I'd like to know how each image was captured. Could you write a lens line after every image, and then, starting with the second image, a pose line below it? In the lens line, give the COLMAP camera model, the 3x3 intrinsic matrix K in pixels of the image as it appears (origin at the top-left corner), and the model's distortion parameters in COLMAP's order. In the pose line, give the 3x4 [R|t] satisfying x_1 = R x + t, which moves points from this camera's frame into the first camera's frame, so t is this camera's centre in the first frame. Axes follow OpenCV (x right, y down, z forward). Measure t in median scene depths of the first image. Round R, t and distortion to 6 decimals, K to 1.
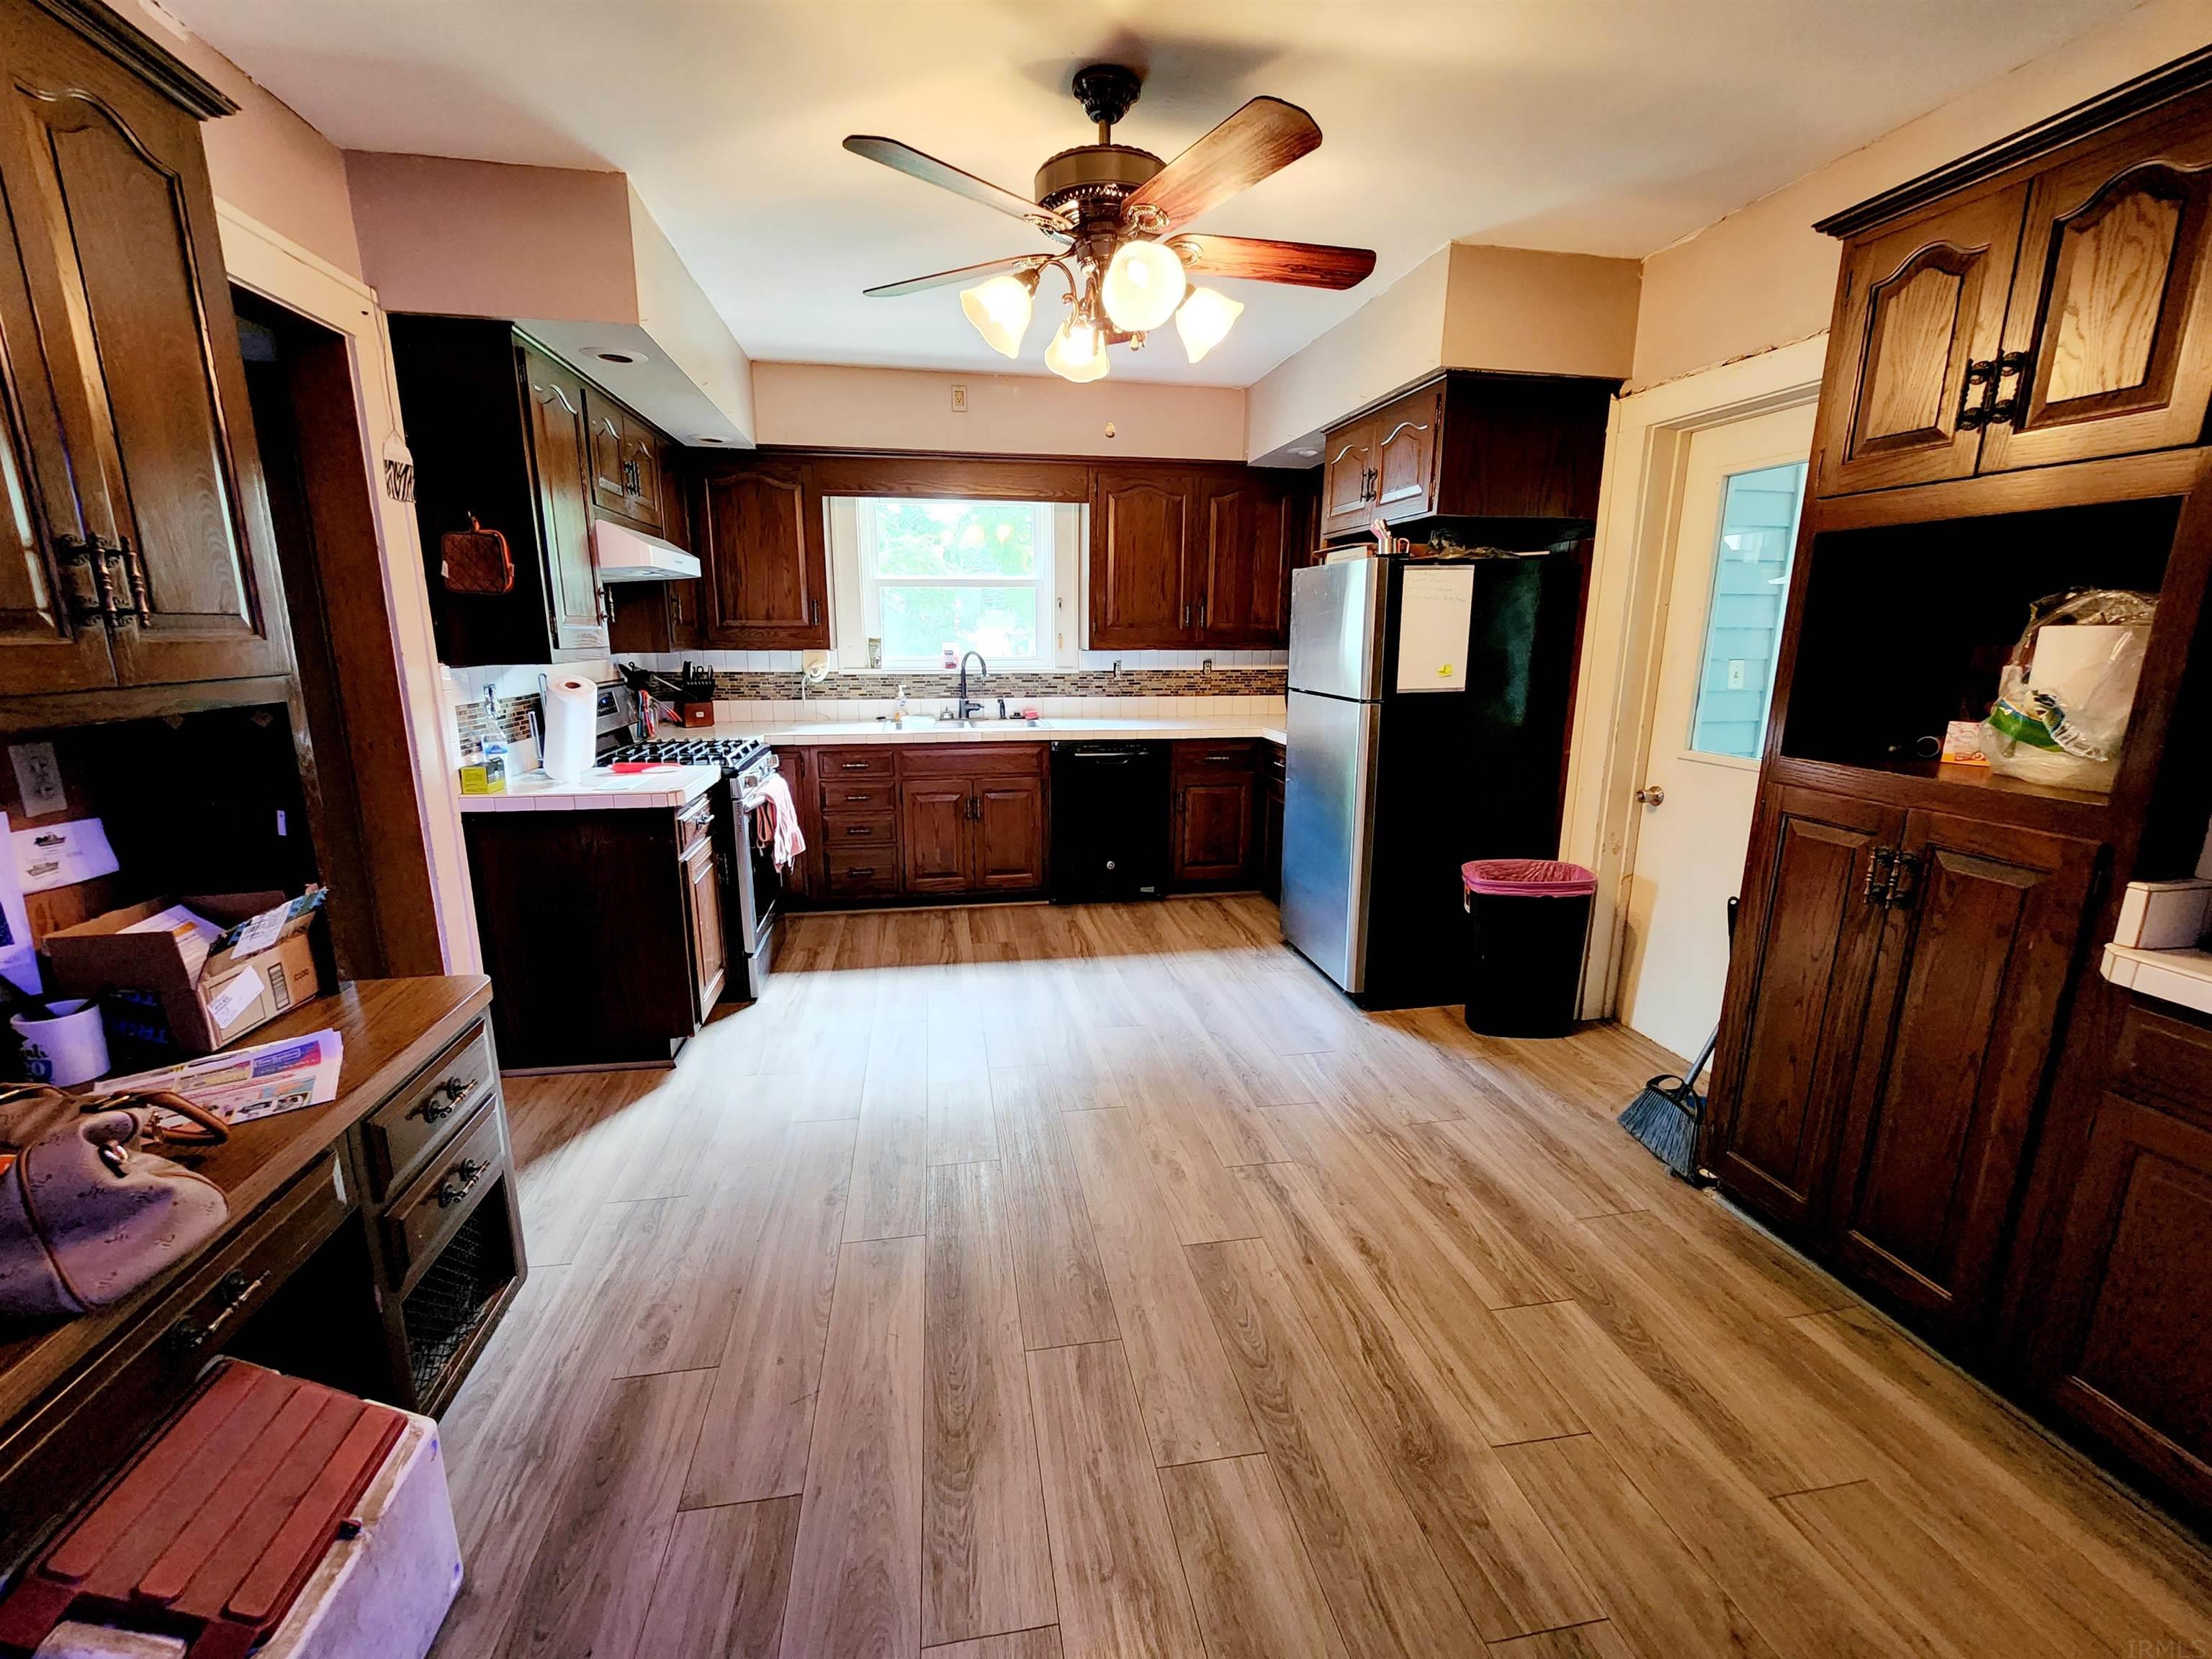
lens RADIAL K [[915.6, 0, 1101.7], [0, 915.6, 825.3], [0, 0, 1]] dist [-0.003586, -0.000237]
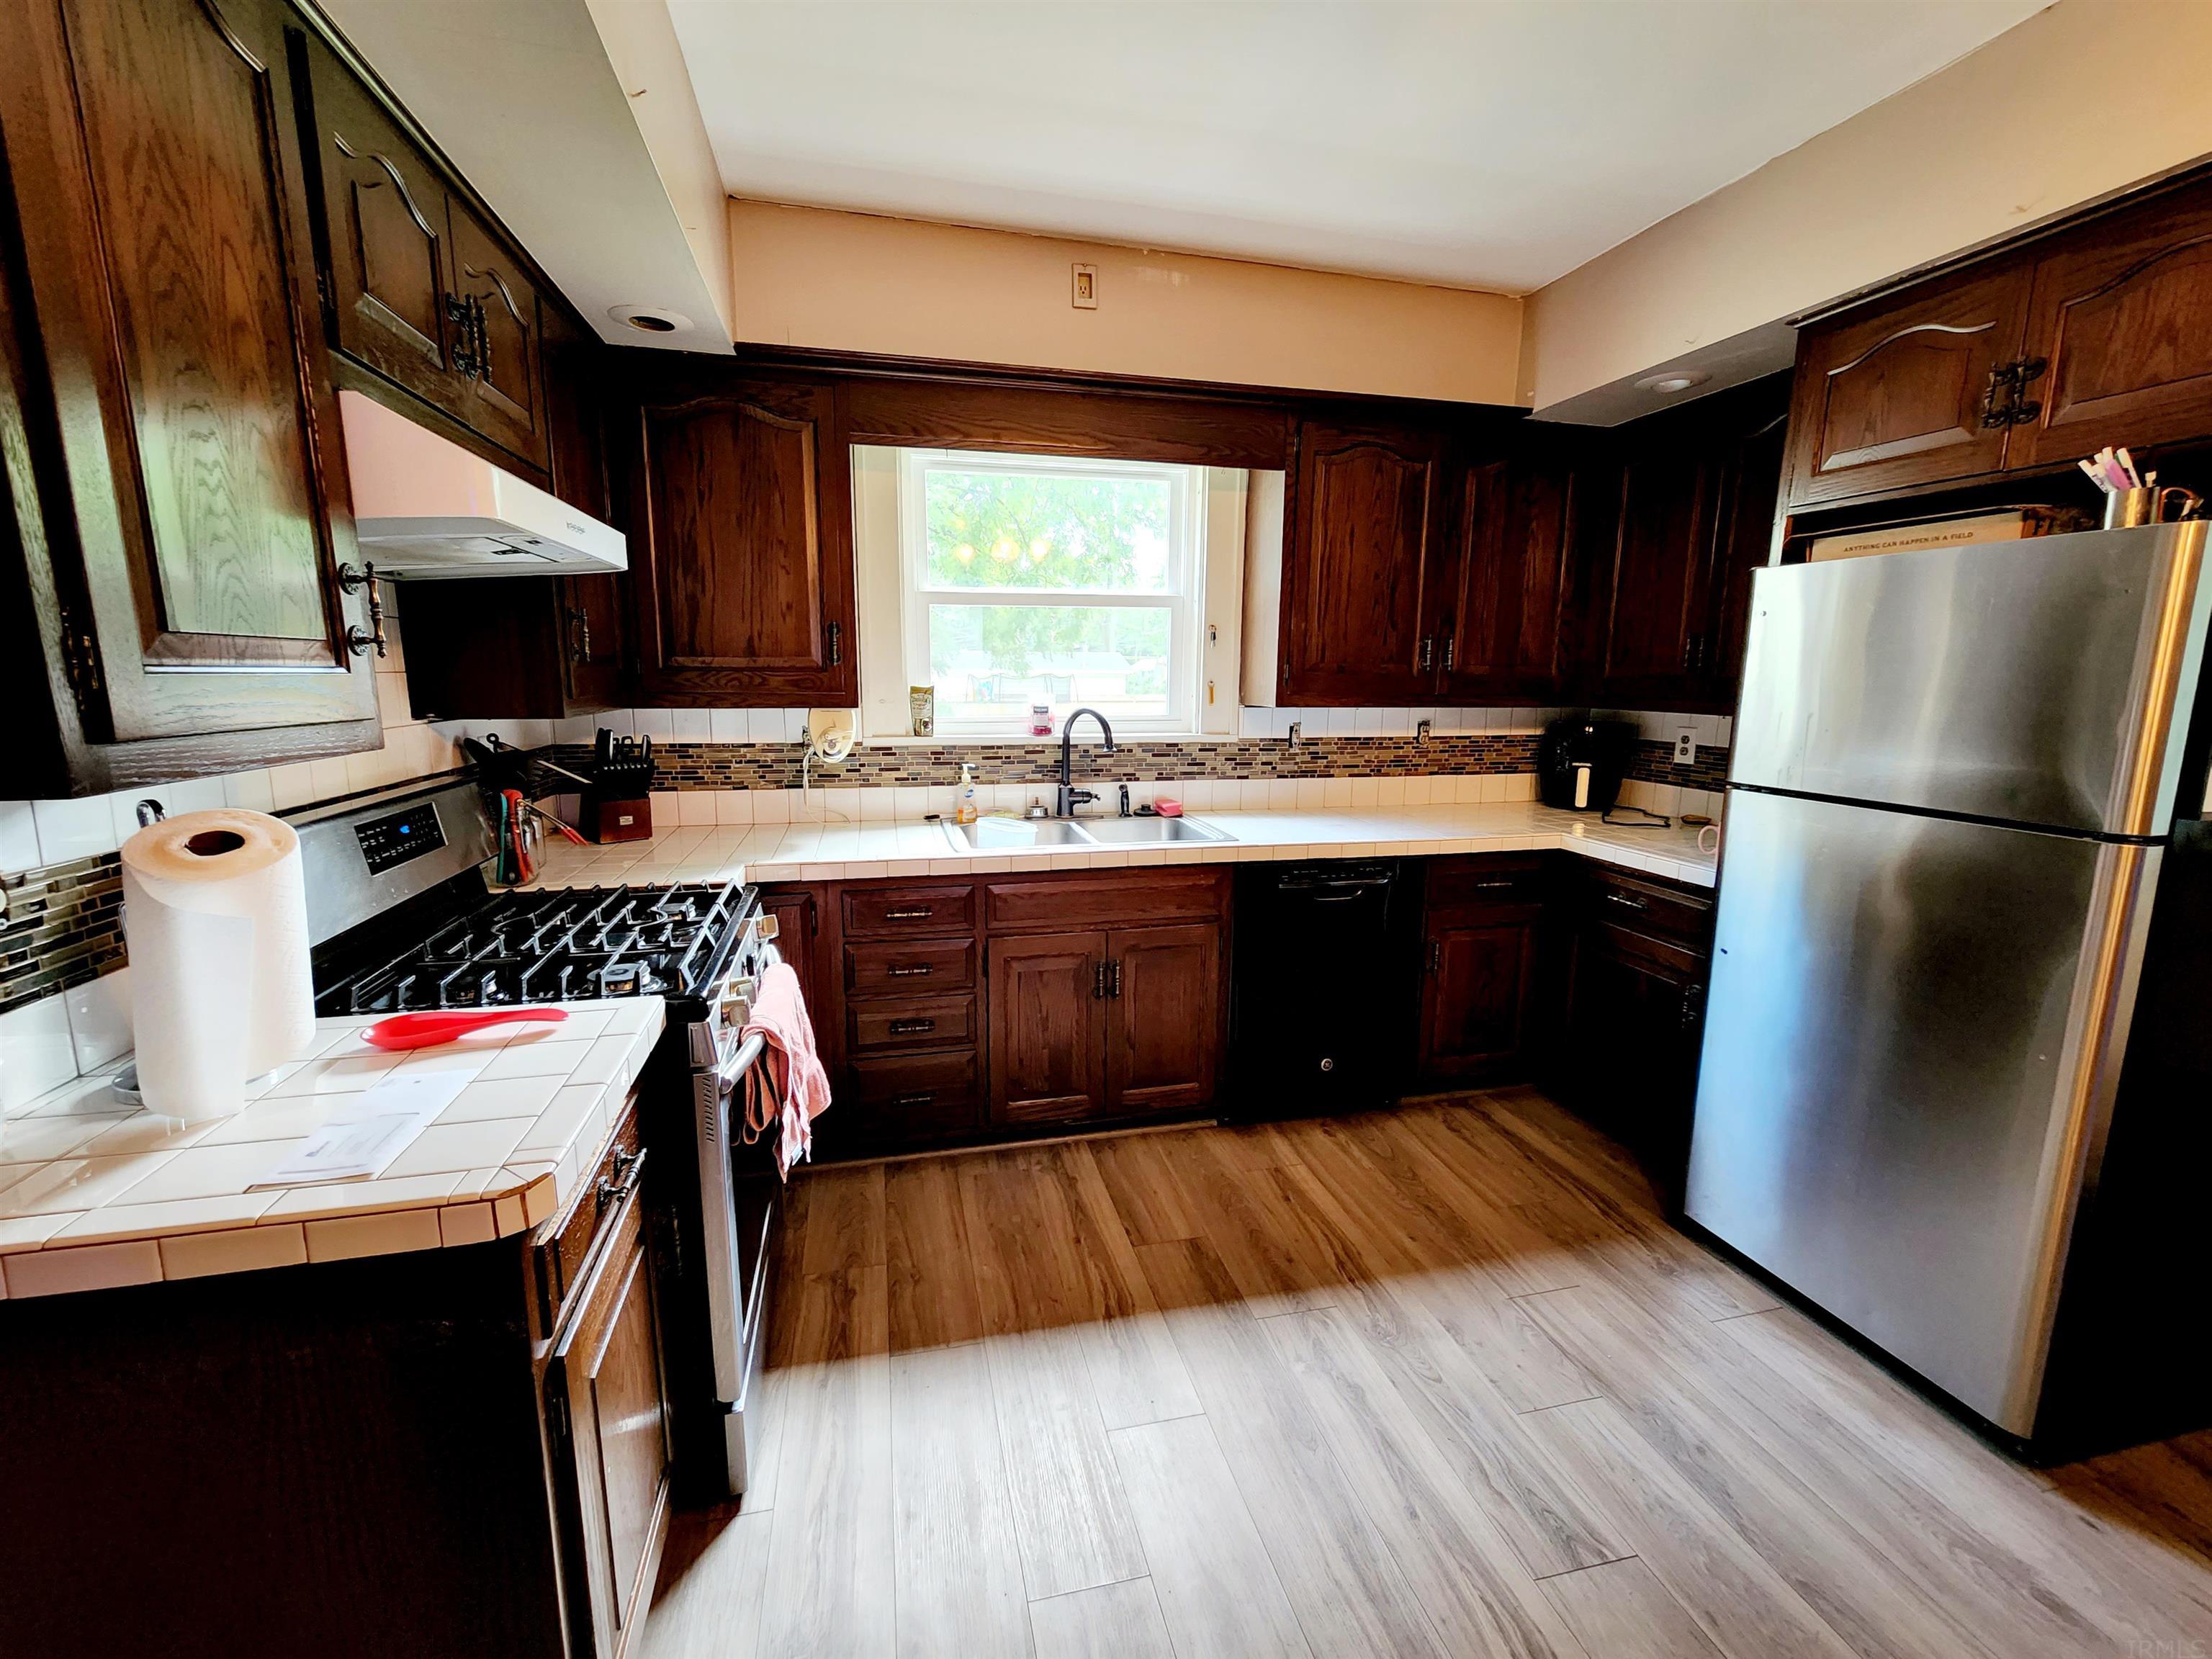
lens RADIAL K [[915.6, 0, 1101.7], [0, 915.6, 832.6], [0, 0, 1]] dist [-0.003586, -0.000237]
pose [[0.998478, -0.005398, 0.054893, -0.175379], [0.007417, 0.999301, -0.036653, -0.090574], [-0.054656, 0.037005, 0.997819, 0.416610]]
